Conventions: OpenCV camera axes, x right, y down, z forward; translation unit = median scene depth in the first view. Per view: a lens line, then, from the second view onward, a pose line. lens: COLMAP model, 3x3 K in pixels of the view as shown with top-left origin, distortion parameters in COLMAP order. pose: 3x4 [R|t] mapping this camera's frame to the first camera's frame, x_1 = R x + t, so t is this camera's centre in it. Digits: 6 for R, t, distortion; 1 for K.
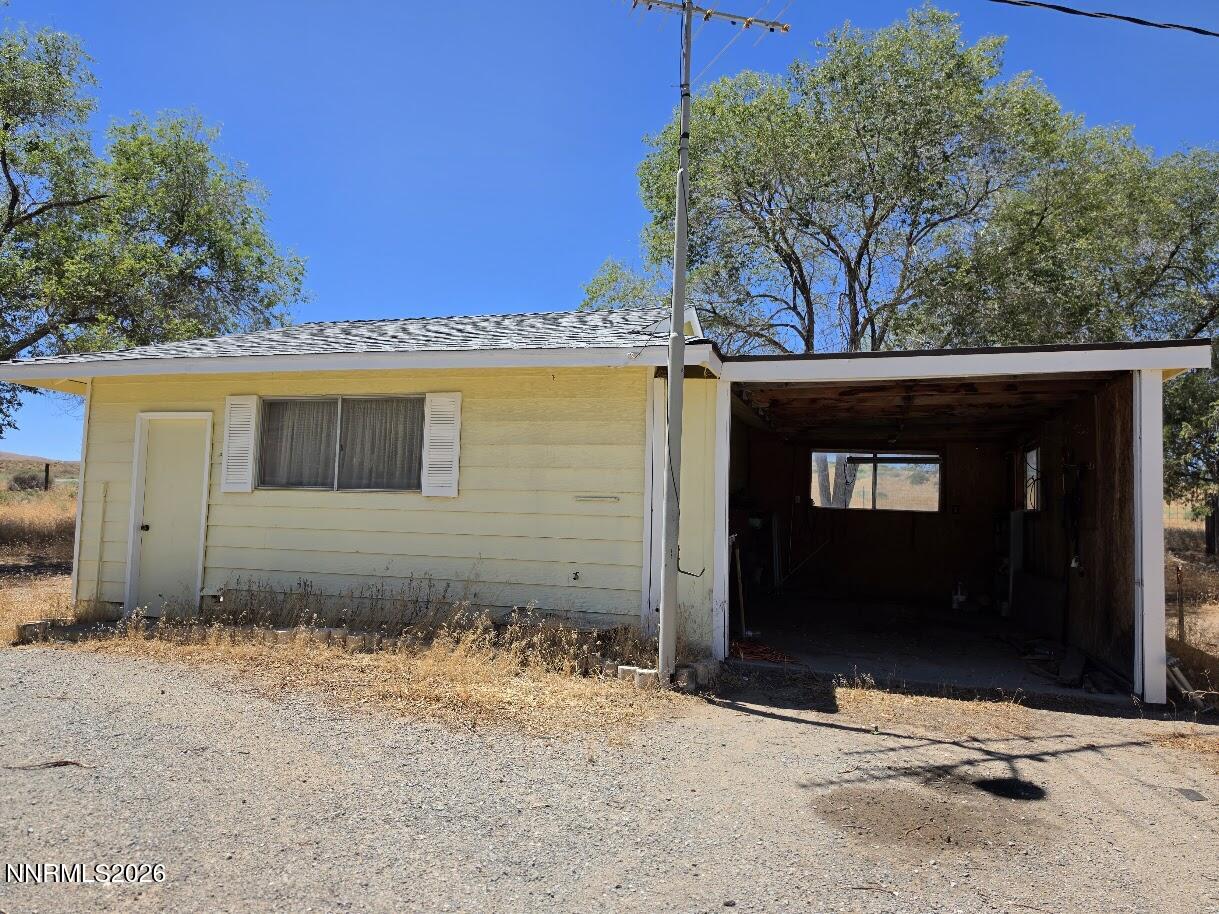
lens RADIAL K [[854.5, 0, 604.0], [0, 854.5, 433.2], [0, 0, 1]] dist [0.109248, -0.152767]
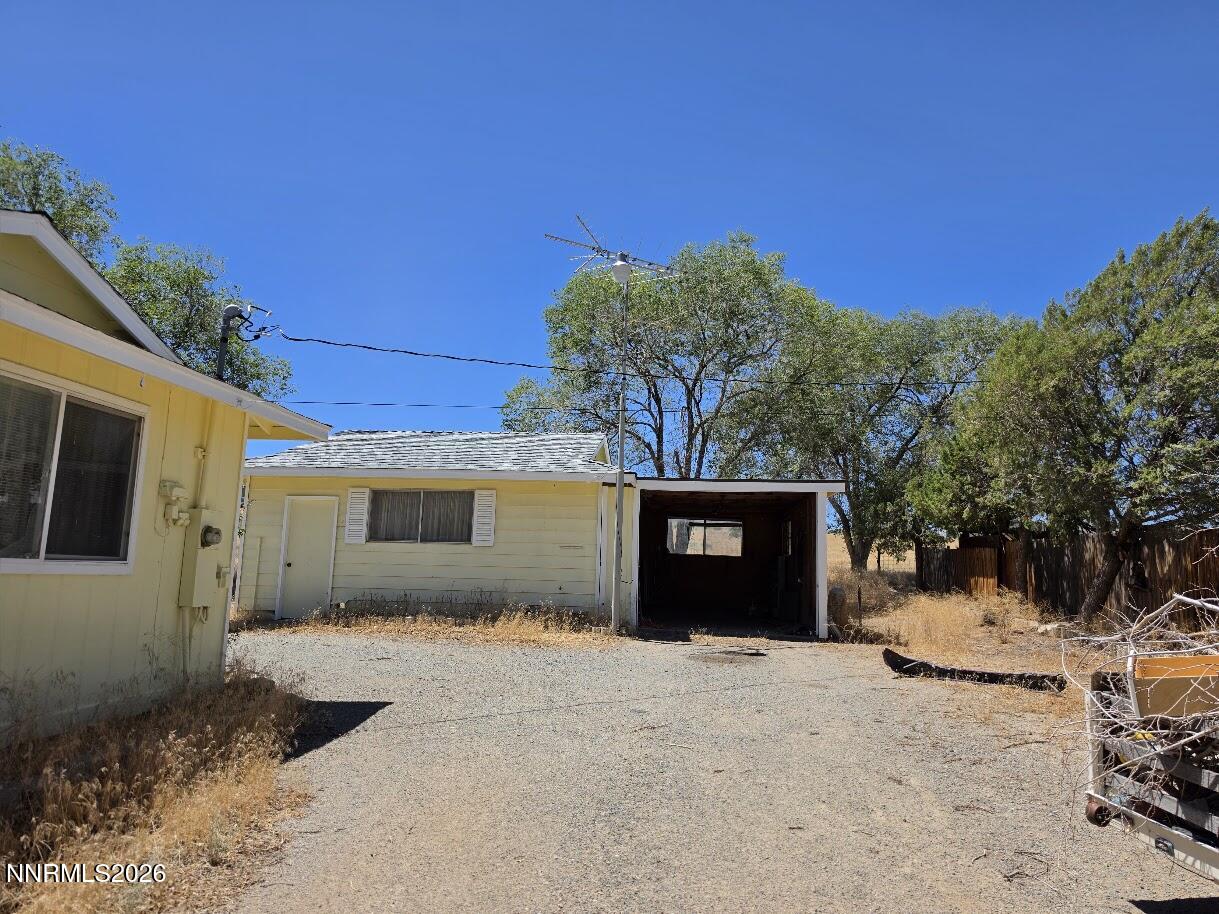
lens RADIAL K [[854.5, 0, 604.0], [0, 854.5, 433.2], [0, 0, 1]] dist [0.109248, -0.152767]
pose [[0.981064, 0.028734, 0.191541, -0.258259], [-0.017693, 0.998095, -0.059106, -0.057035], [-0.192874, 0.054598, 0.979703, -0.766393]]
